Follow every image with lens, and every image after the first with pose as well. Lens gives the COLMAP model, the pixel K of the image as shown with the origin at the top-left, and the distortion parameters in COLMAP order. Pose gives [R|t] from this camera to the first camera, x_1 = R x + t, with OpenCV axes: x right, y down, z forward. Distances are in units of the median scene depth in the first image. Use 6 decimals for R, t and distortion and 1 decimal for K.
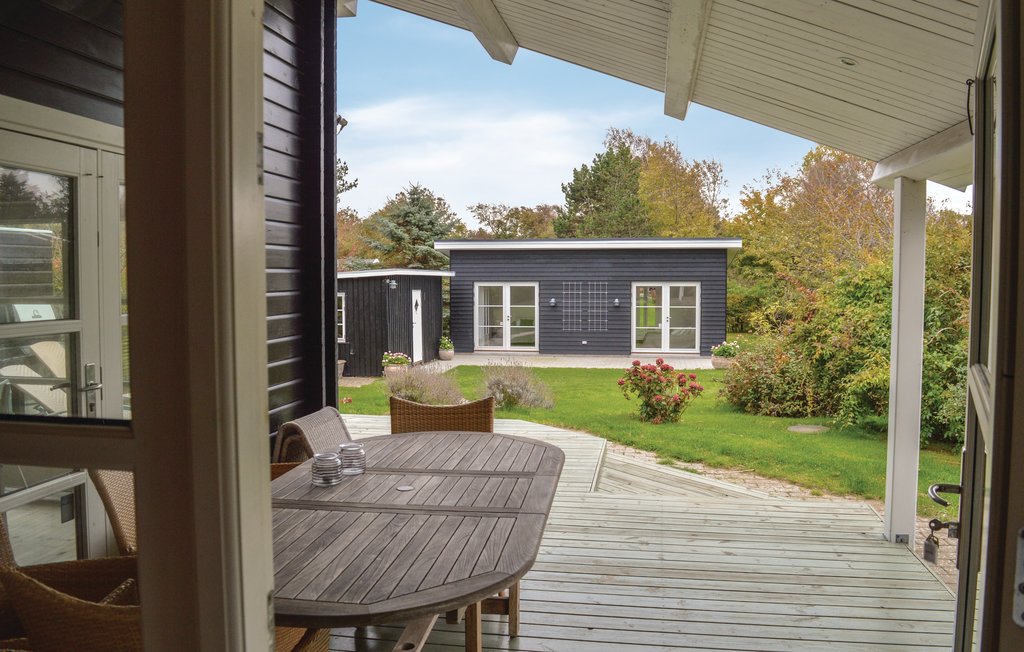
lens RADIAL K [[849.4, 0, 510.5], [0, 849.4, 328.1], [0, 0, 1]] dist [-0.013706, -0.003499]
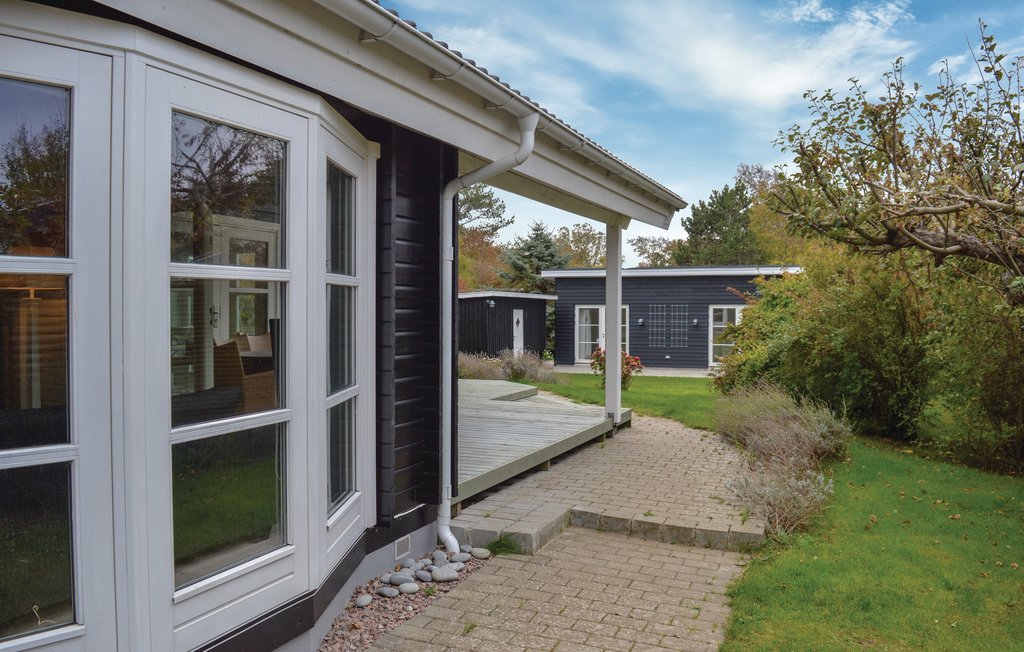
lens RADIAL K [[849.4, 0, 513.3], [0, 849.4, 323.2], [0, 0, 1]] dist [-0.013706, -0.003499]
pose [[0.978711, 0.007540, -0.205106, 0.114684], [-0.016684, 0.998940, -0.042890, 0.023129], [0.204566, 0.045399, 0.977799, -0.164306]]
